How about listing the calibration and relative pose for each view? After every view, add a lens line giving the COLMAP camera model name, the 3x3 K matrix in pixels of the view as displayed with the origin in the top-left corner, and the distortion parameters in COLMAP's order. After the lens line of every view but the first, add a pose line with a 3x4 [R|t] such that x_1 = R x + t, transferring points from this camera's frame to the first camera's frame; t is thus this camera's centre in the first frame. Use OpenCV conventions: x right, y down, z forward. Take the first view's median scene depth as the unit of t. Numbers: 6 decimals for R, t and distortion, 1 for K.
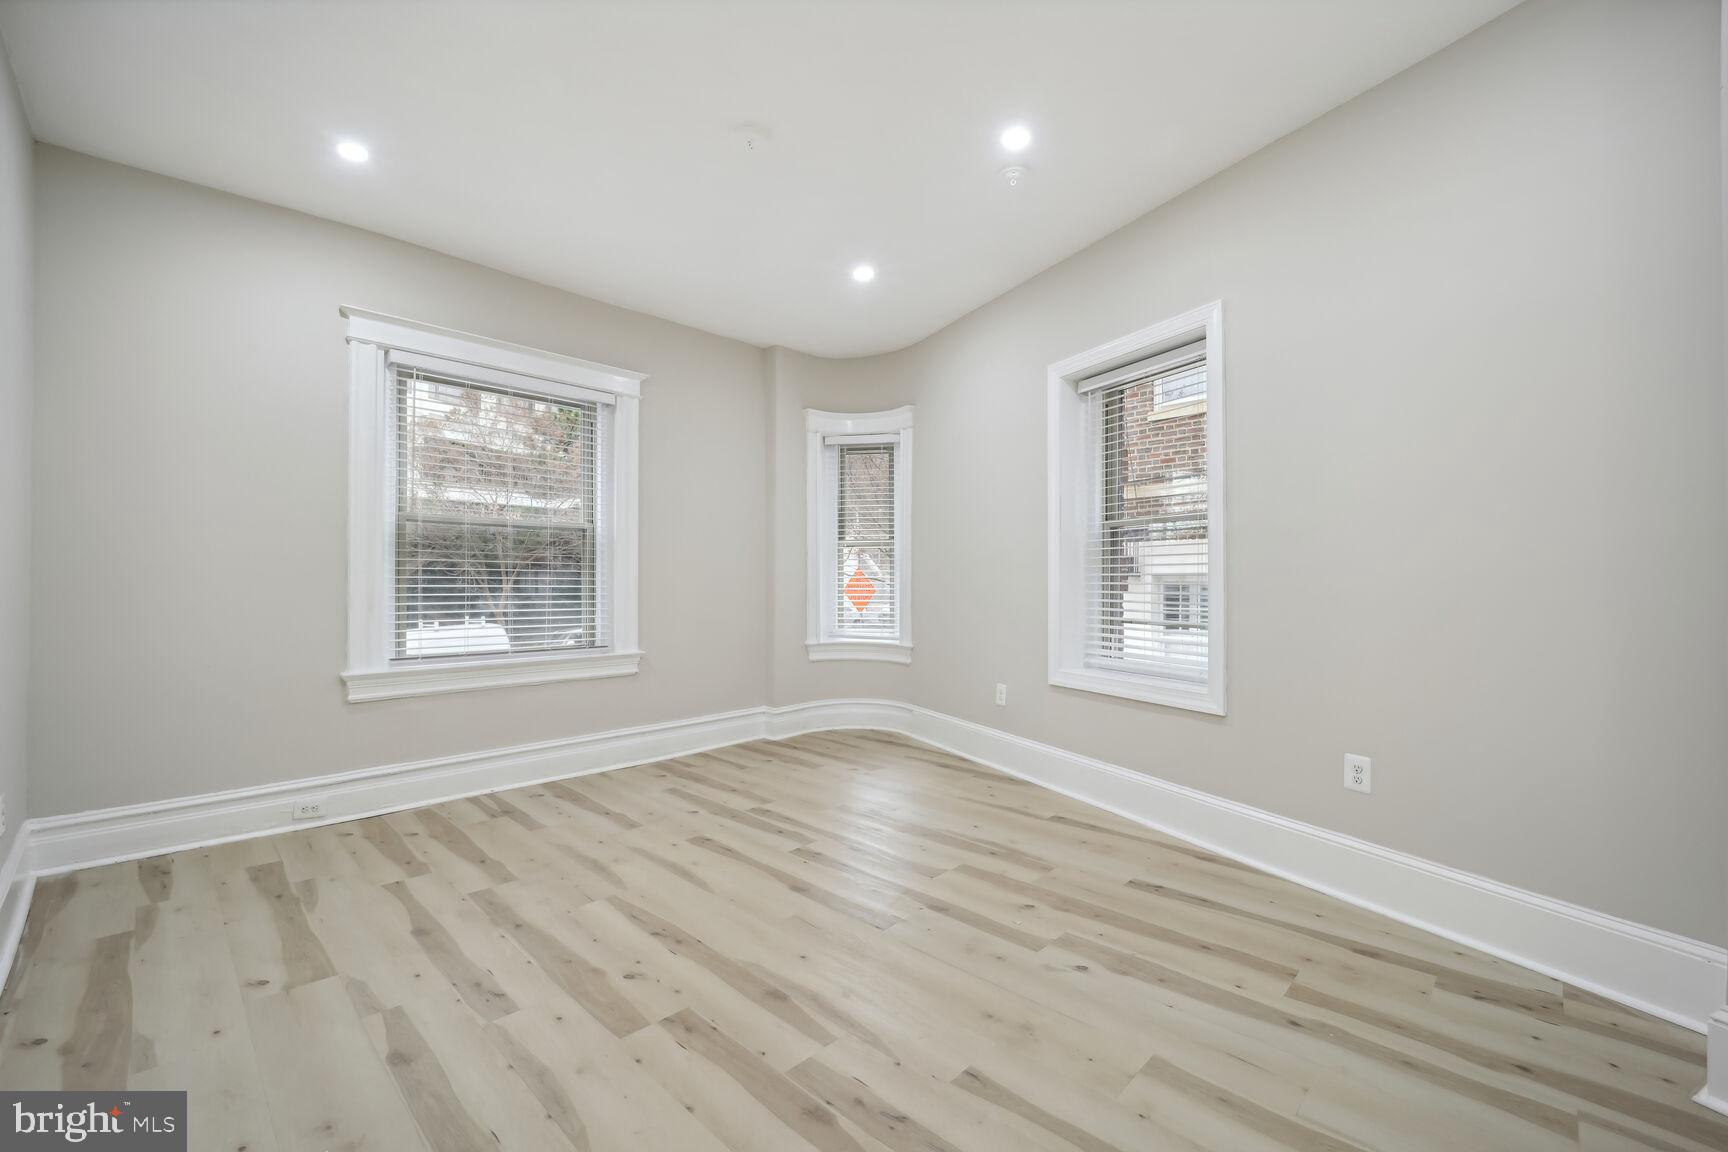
lens RADIAL K [[684.1, 0, 865.3], [0, 684.1, 582.4], [0, 0, 1]] dist [-0.014653, -0.000127]
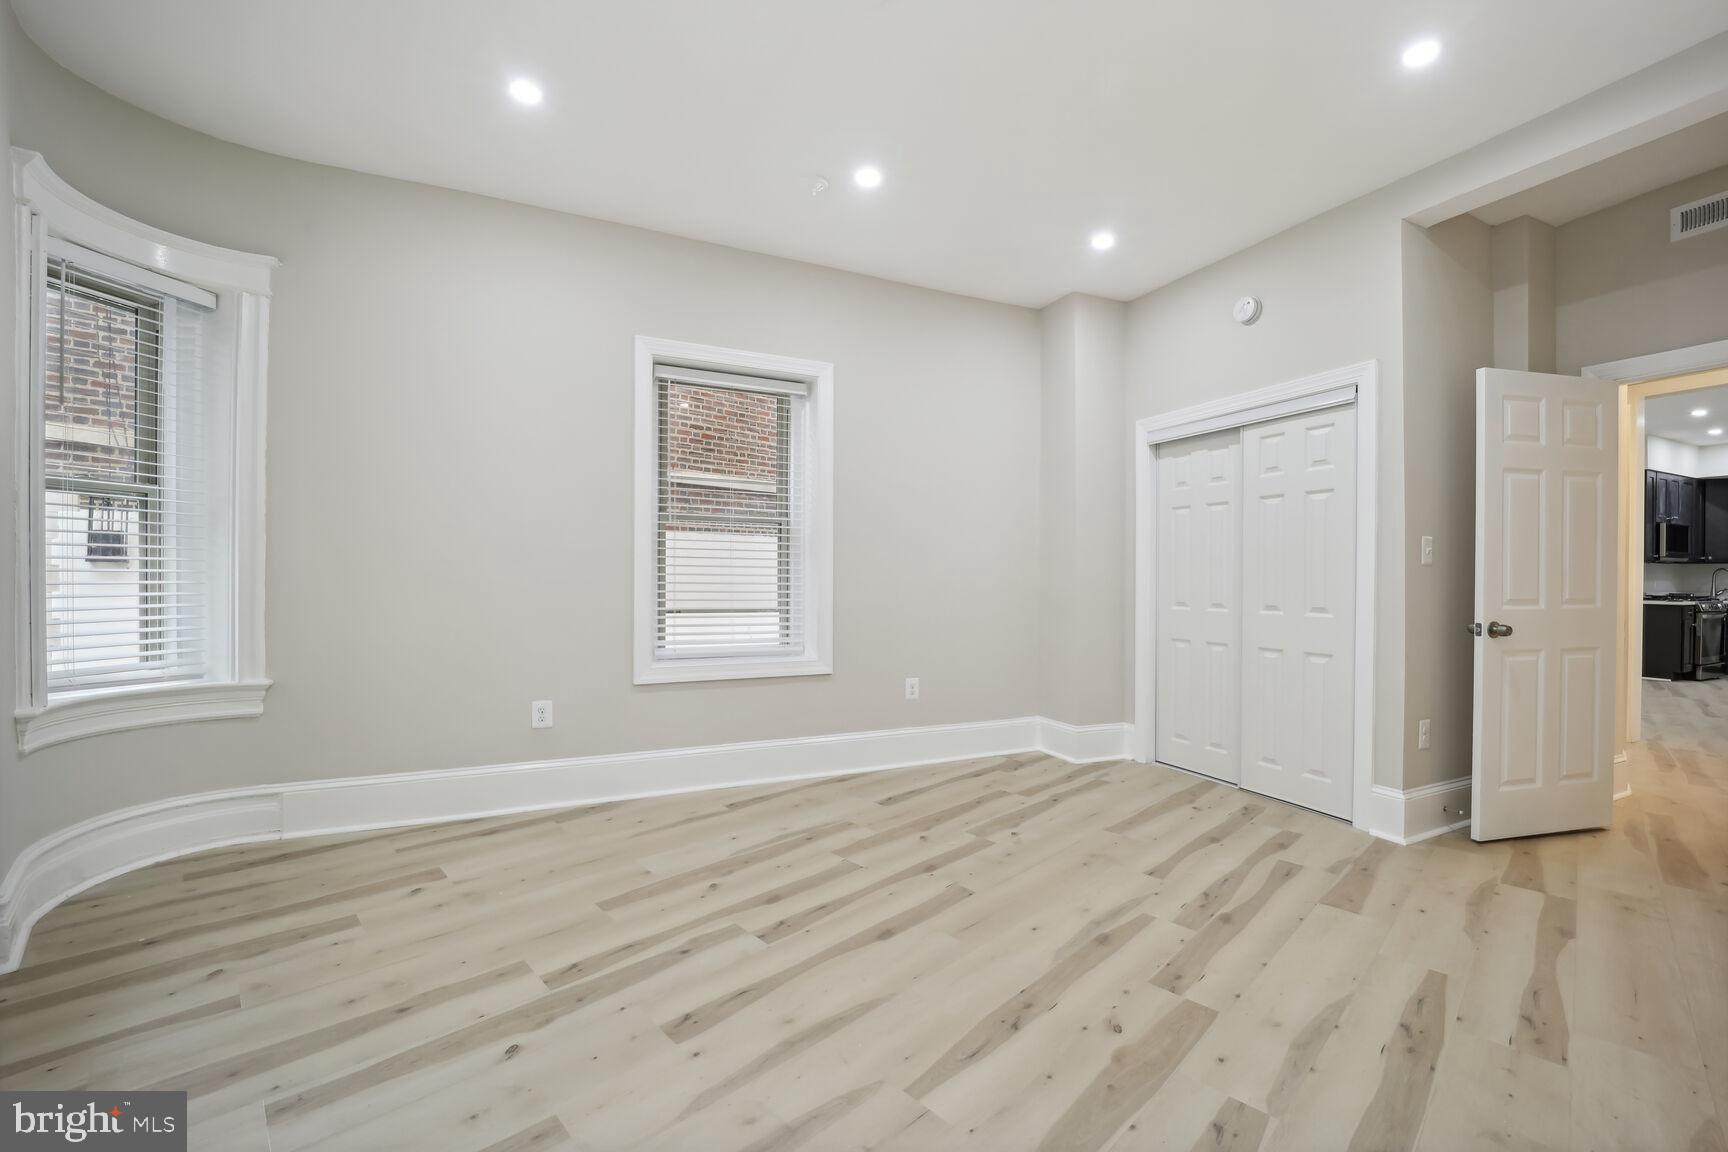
lens RADIAL K [[684.1, 0, 865.3], [0, 684.1, 582.4], [0, 0, 1]] dist [-0.014653, -0.000127]
pose [[0.066406, -0.006713, 0.997770, -0.893860], [-0.009130, 0.999931, 0.007335, 0.005590], [-0.997751, -0.009597, 0.066340, 0.923336]]
